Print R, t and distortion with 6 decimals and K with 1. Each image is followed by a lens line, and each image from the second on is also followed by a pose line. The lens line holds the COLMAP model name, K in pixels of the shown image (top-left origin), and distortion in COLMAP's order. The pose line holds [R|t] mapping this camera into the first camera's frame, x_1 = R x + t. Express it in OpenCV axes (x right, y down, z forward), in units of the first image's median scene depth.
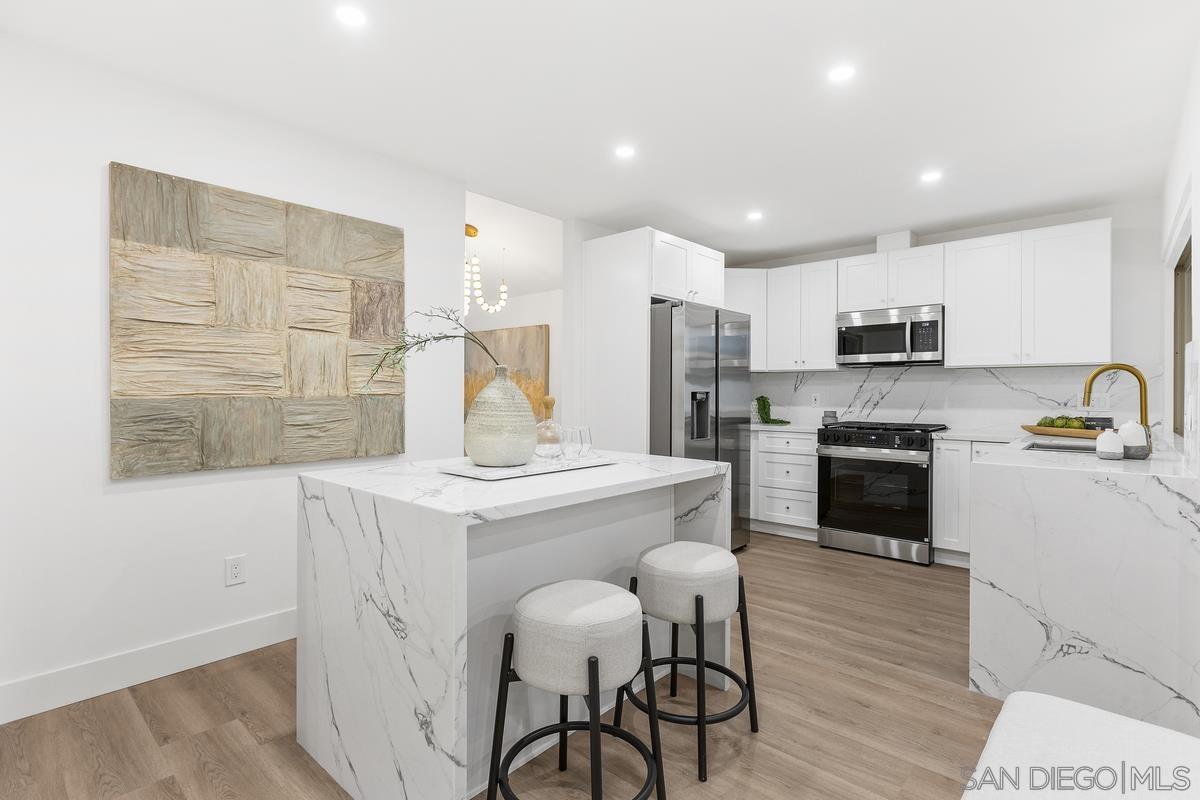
lens RADIAL K [[573.2, 0, 600.3], [0, 573.2, 393.3], [0, 0, 1]] dist [-0.001216, 0.000148]
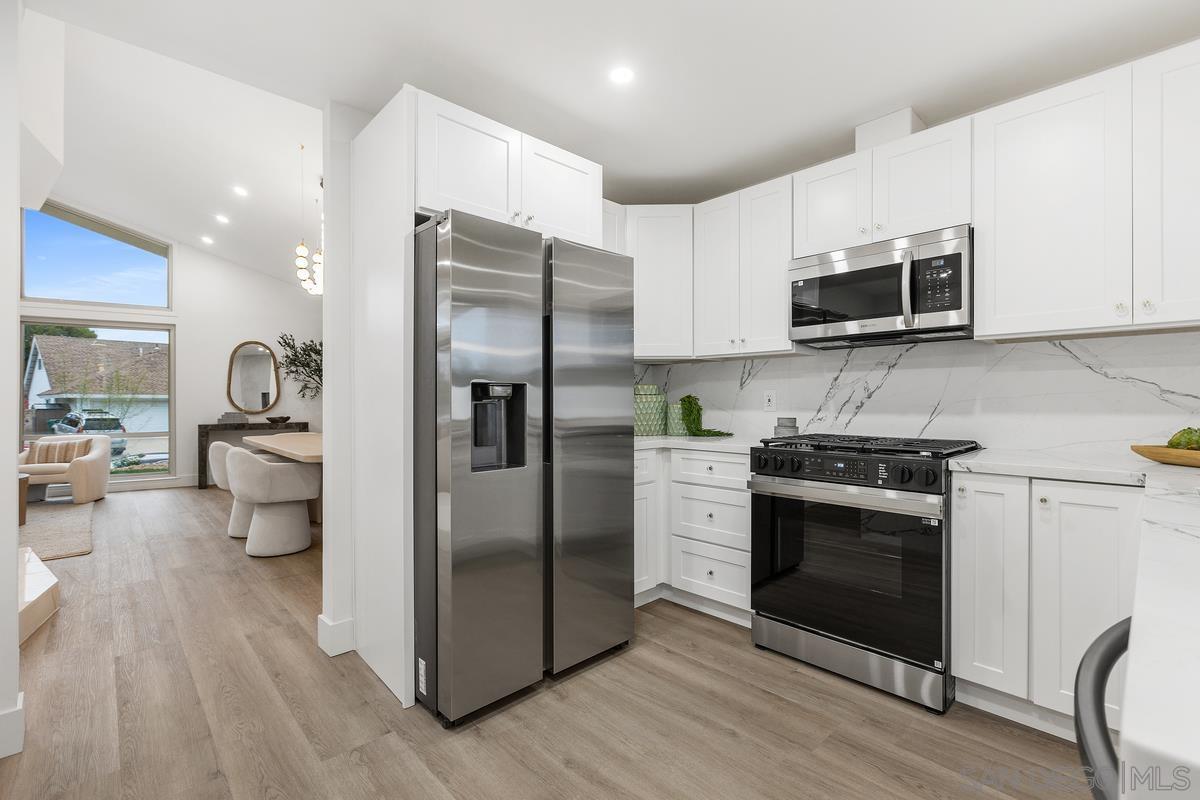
lens RADIAL K [[528.7, 0, 600.0], [0, 528.7, 400.0], [0, 0, 1]] dist [0.001085, -0.000231]
pose [[0.996624, -0.003916, -0.082011, 0.277096], [0.003813, 0.999992, -0.001416, 0.013040], [0.082016, 0.001098, 0.996630, 0.452627]]
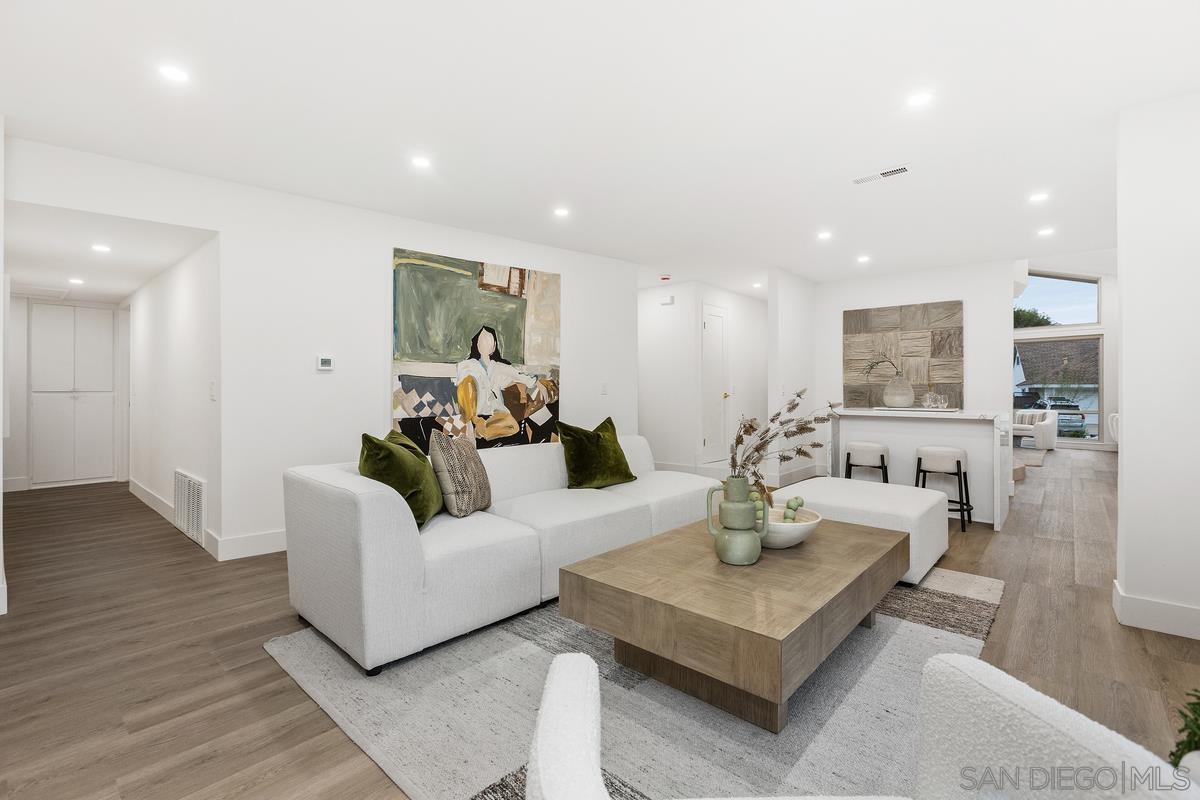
lens RADIAL K [[528.7, 0, 600.0], [0, 528.7, 400.0], [0, 0, 1]] dist [0.001085, -0.000231]
pose [[0.006846, 0.016883, -0.999834, 1.077600], [-0.003102, 0.999853, 0.016862, 0.024226], [0.999972, 0.002986, 0.006898, -0.194592]]
